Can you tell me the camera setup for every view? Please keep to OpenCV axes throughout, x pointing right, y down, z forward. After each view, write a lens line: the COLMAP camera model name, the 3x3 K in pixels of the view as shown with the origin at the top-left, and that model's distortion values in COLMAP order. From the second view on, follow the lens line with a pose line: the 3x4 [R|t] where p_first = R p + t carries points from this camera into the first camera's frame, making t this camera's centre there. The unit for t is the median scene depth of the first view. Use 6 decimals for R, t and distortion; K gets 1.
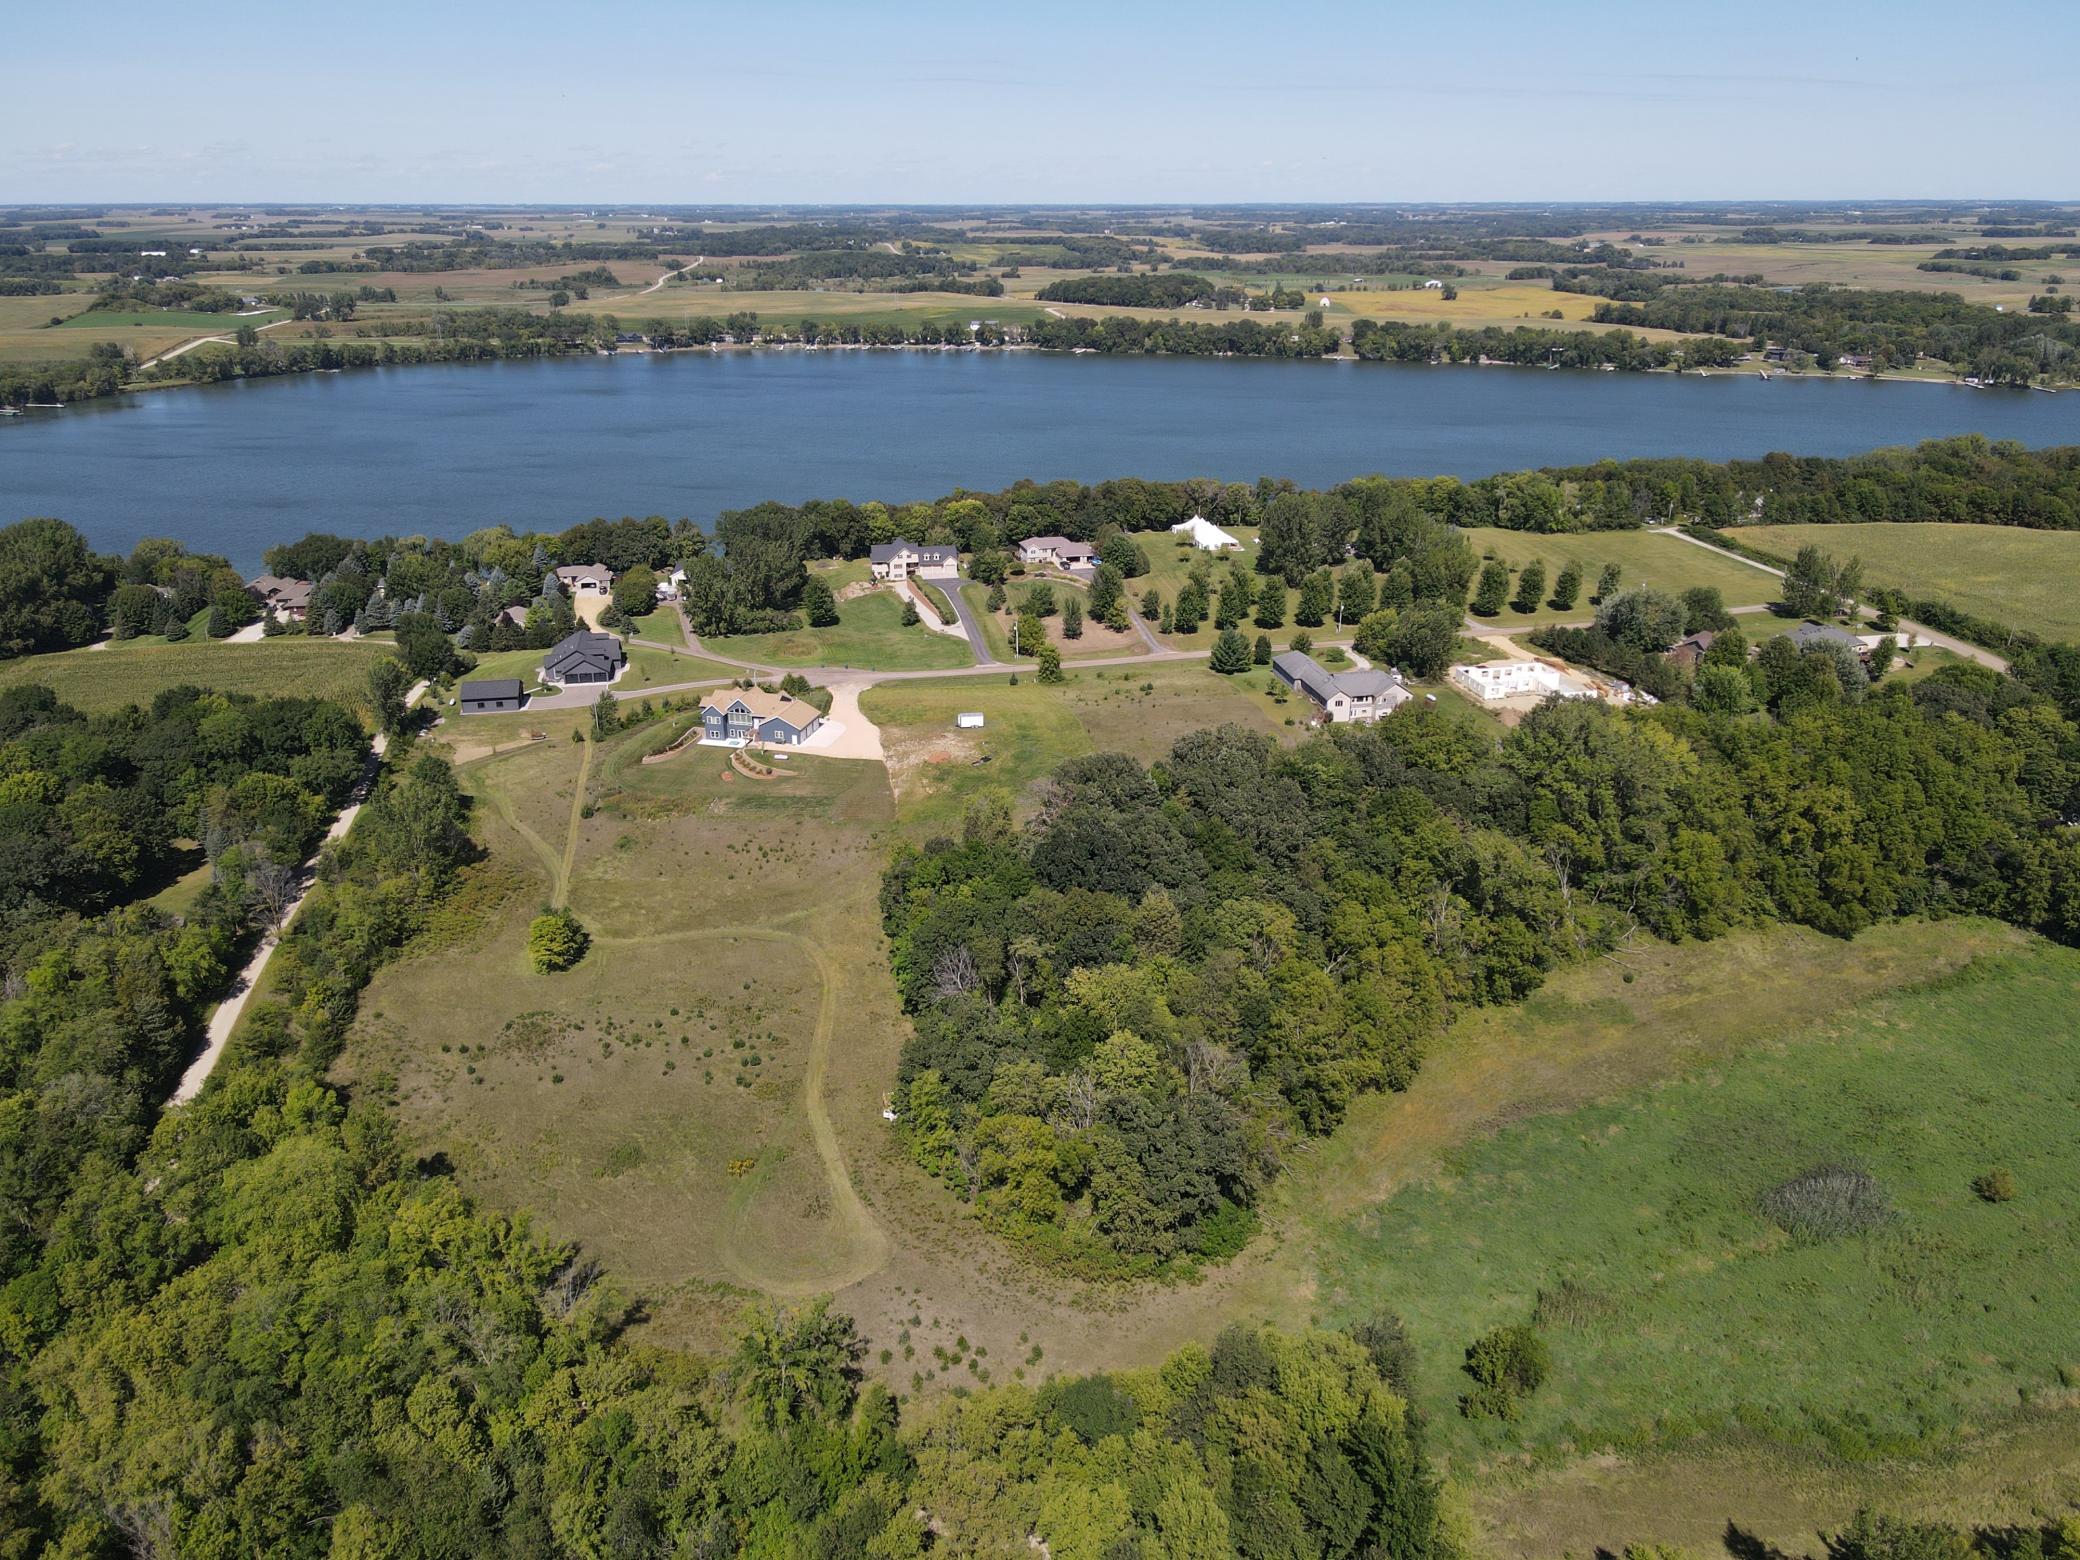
lens RADIAL K [[1520.0, 0, 1044.1], [0, 1520.0, 784.4], [0, 0, 1]] dist [0.002627, 0.029493]
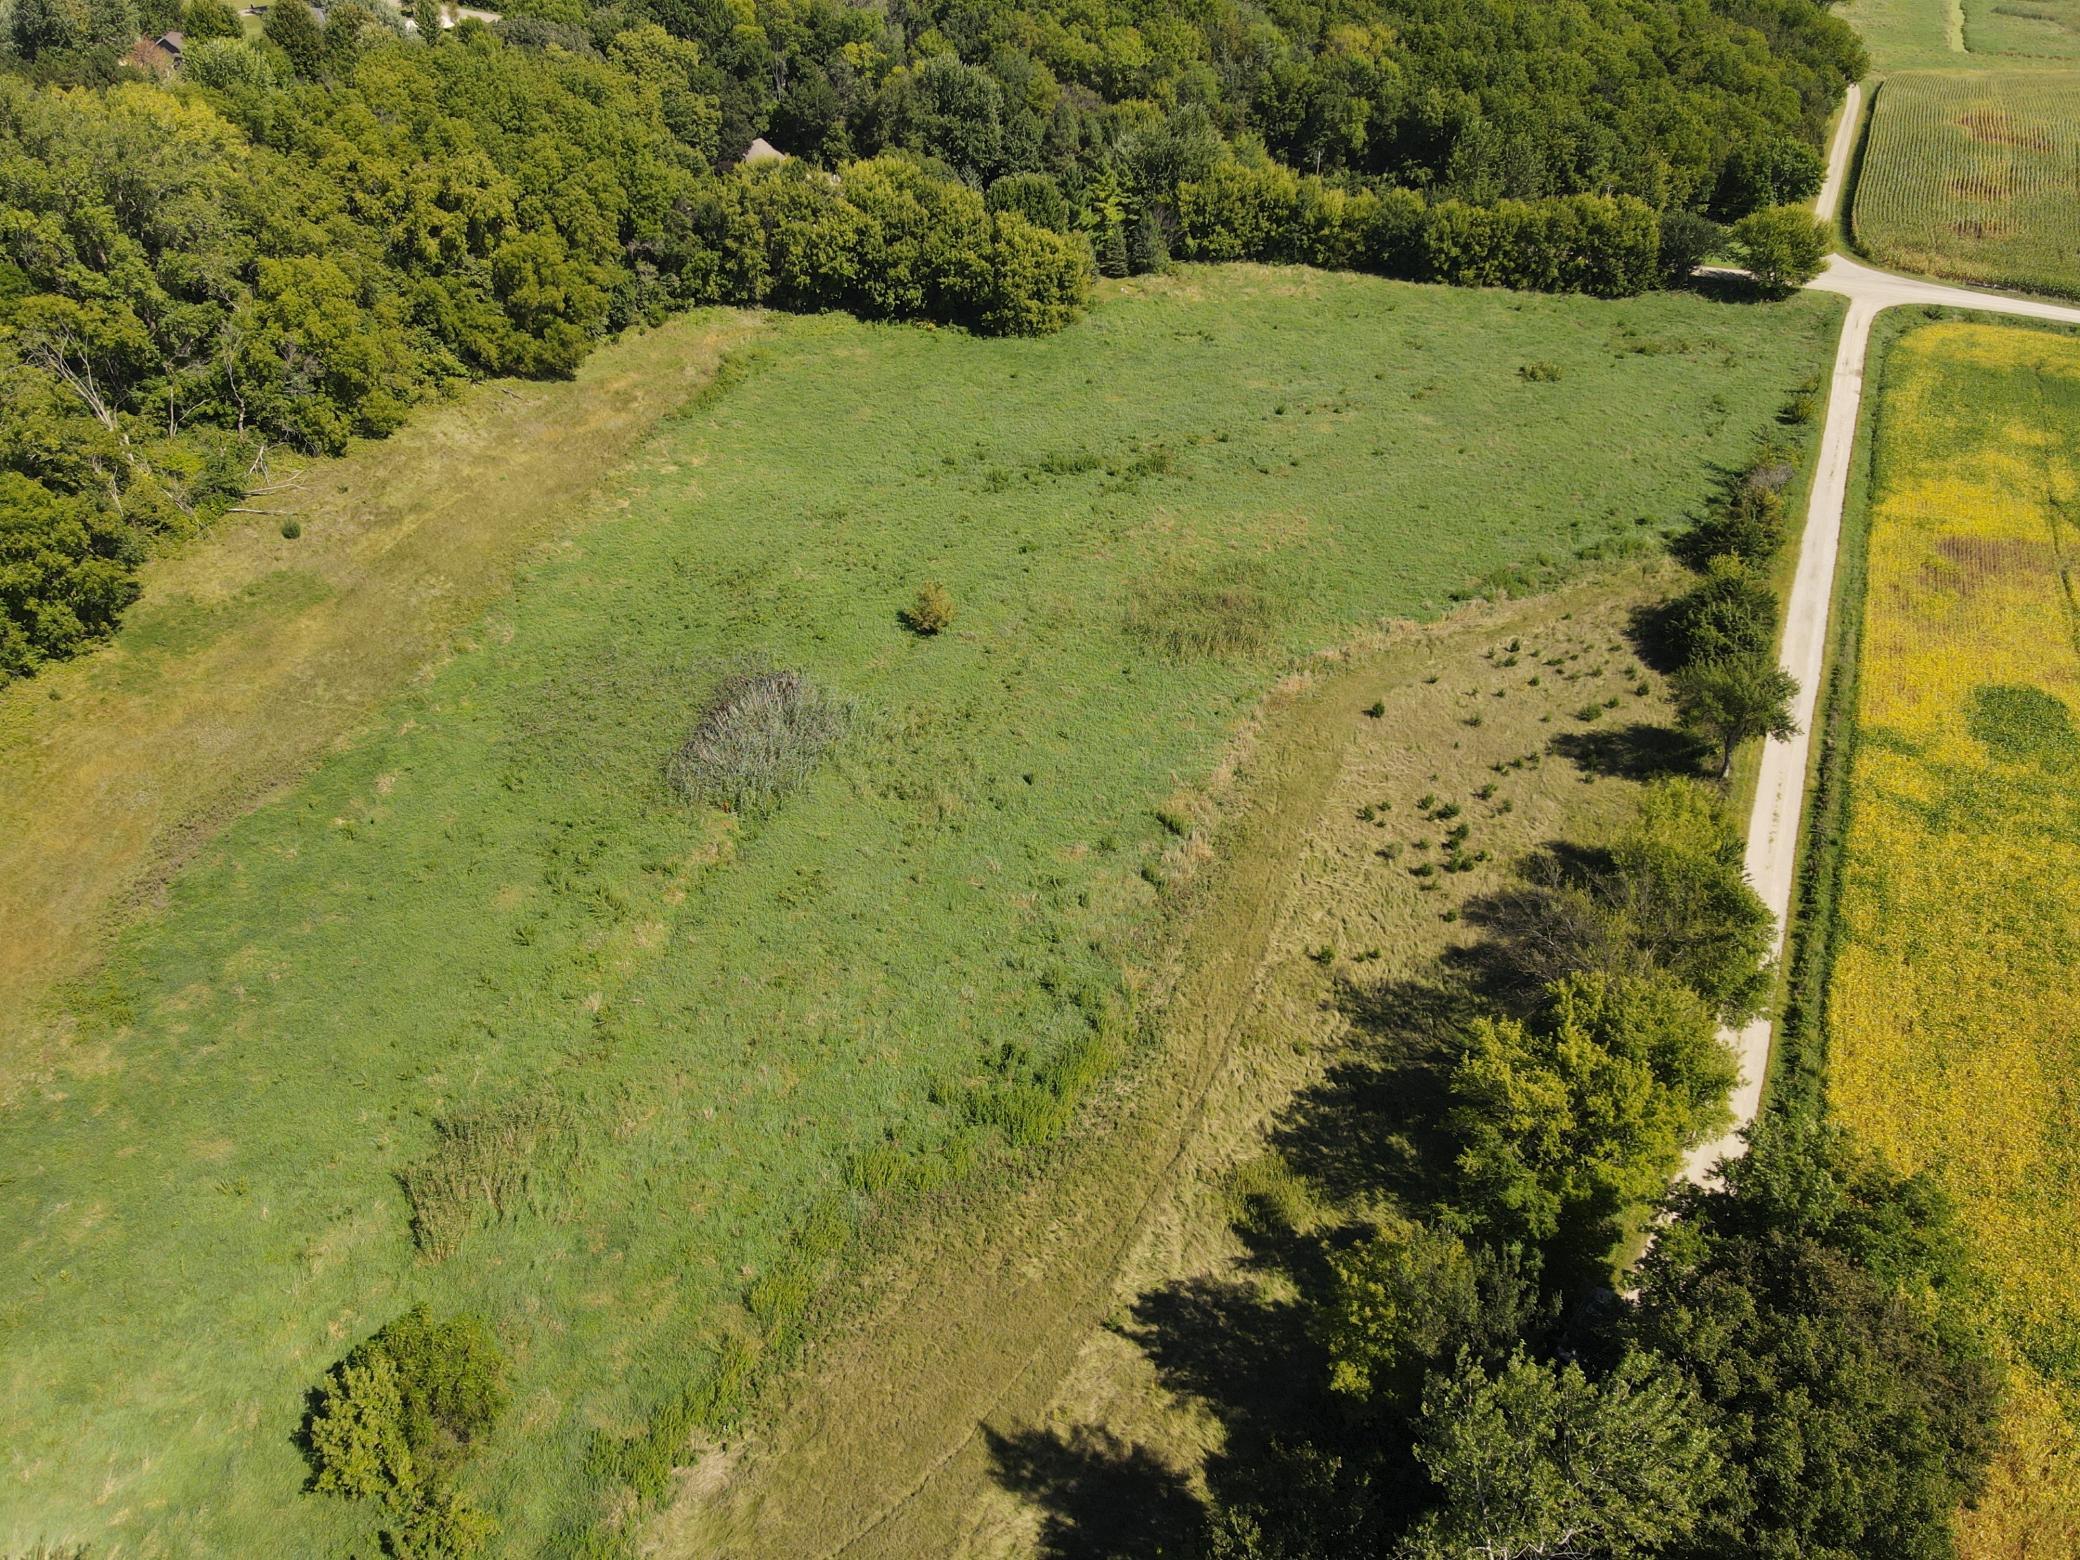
lens RADIAL K [[1522.4, 0, 1044.2], [0, 1522.4, 779.8], [0, 0, 1]] dist [-0.005686, 0.045073]
pose [[0.617076, -0.433712, 0.656591, 0.132290], [0.263949, 0.900140, 0.346524, 0.080944], [-0.741315, -0.040525, 0.669933, 0.374925]]
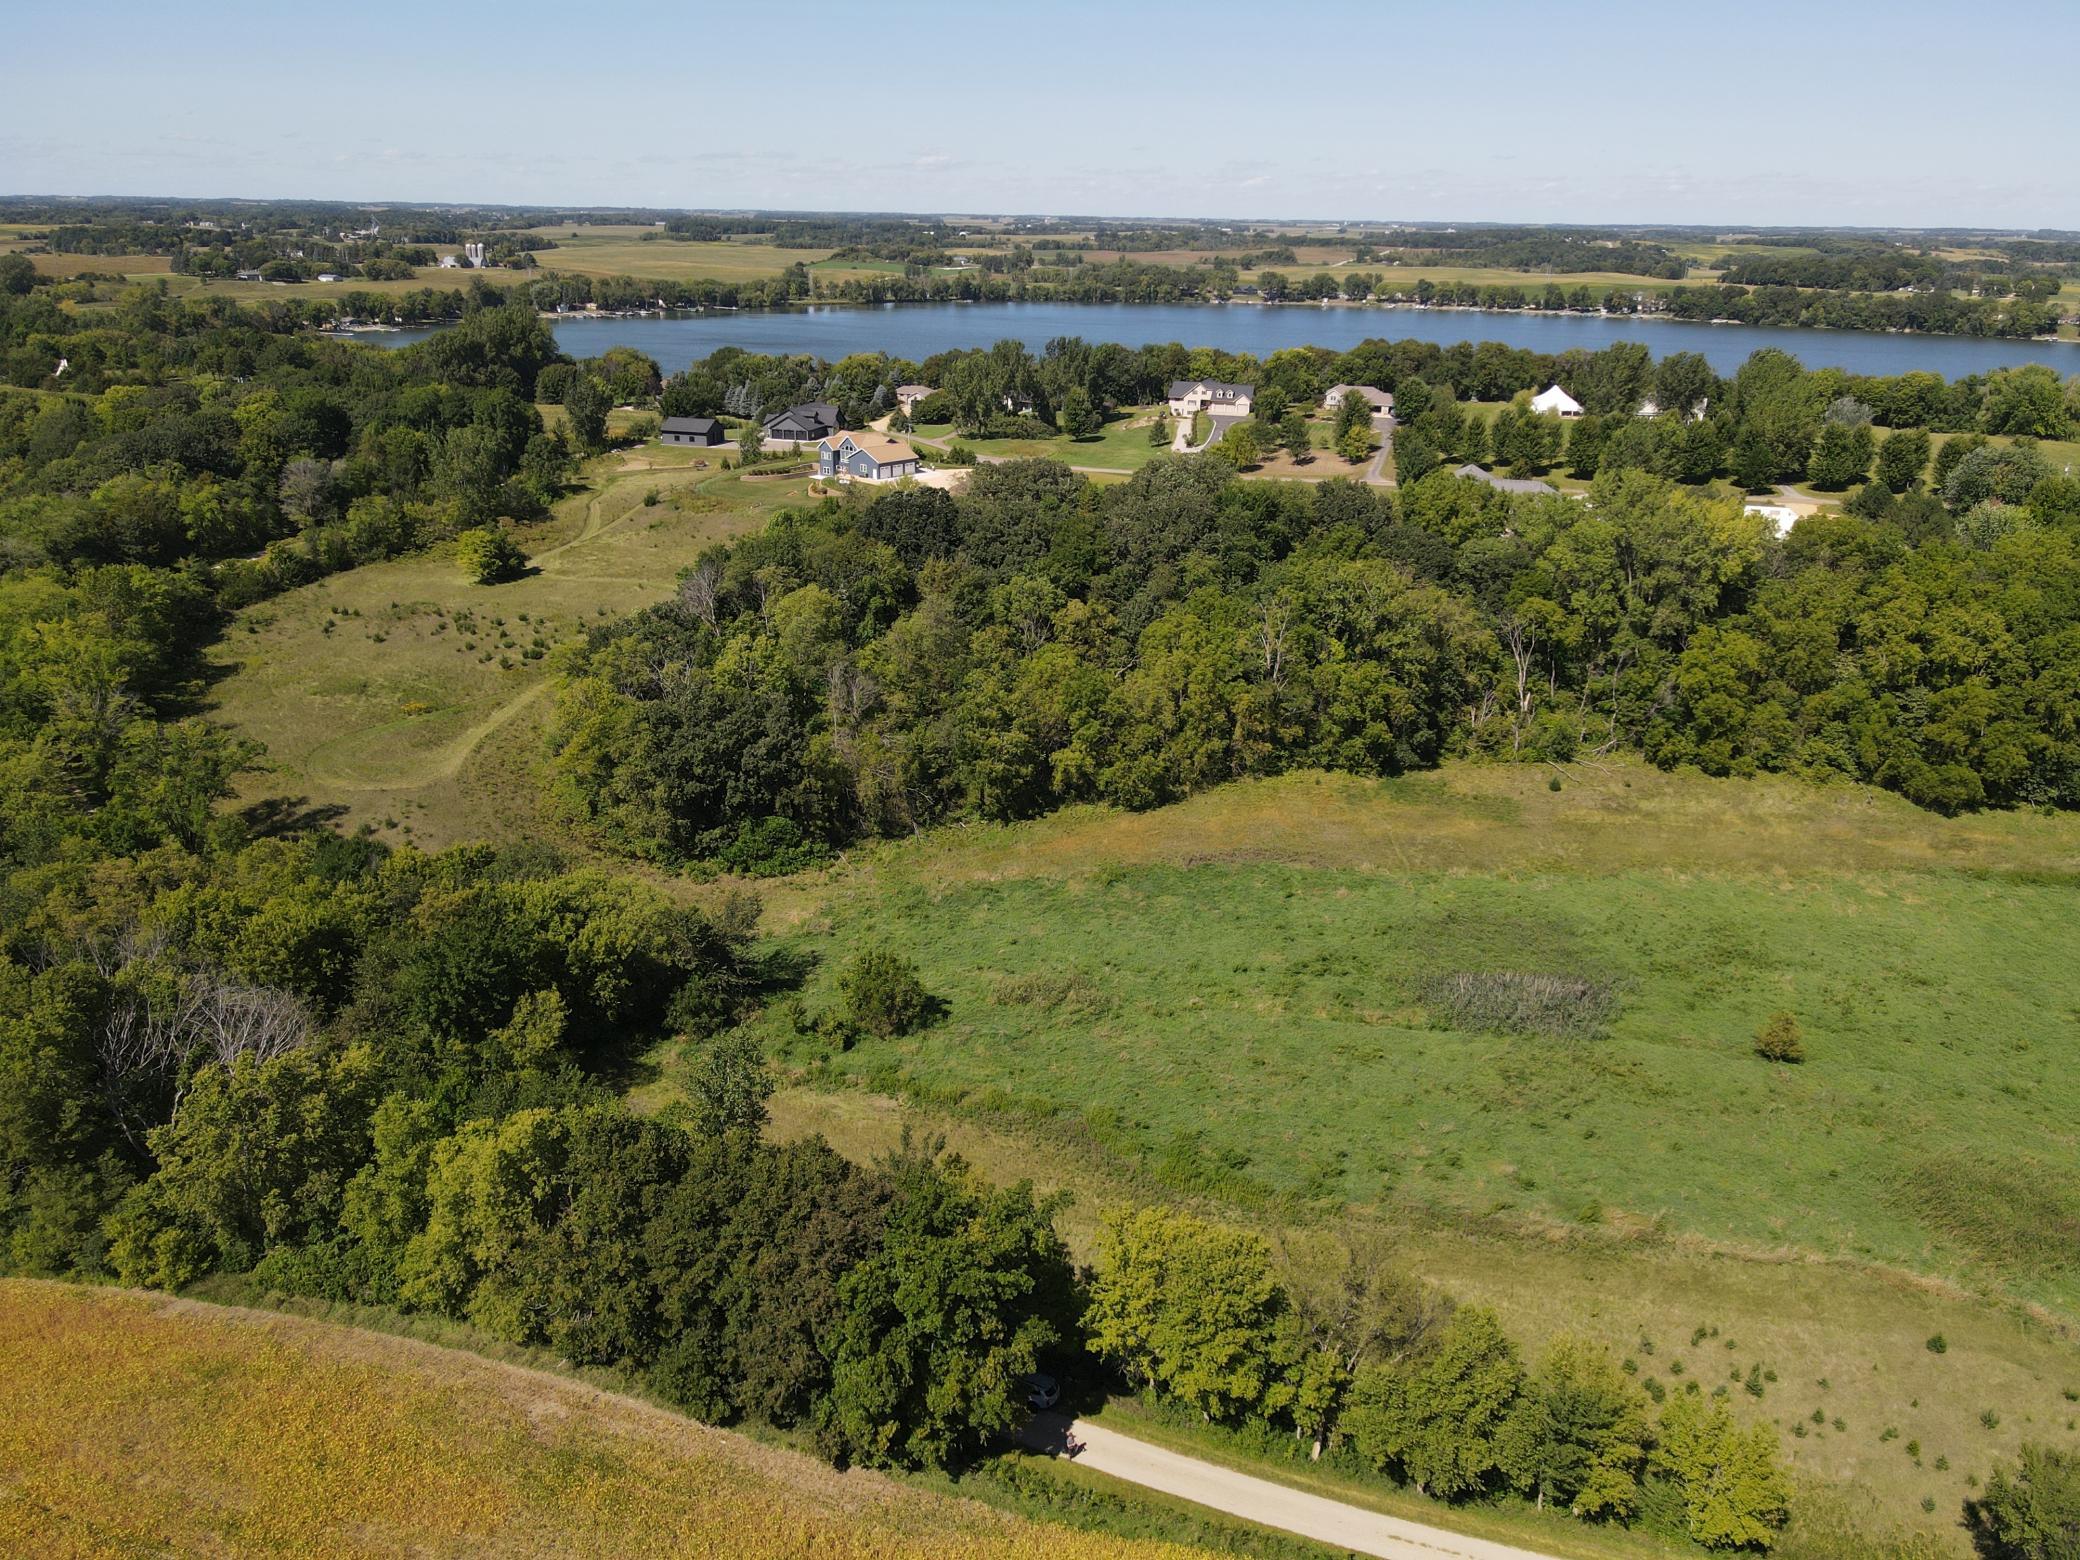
lens RADIAL K [[1520.0, 0, 1044.1], [0, 1520.0, 784.4], [0, 0, 1]] dist [0.002627, 0.029493]
pose [[0.892679, 0.173986, -0.415756, 0.434774], [-0.179057, 0.983465, 0.027104, 0.140022], [0.413597, 0.050249, 0.909072, 0.172065]]
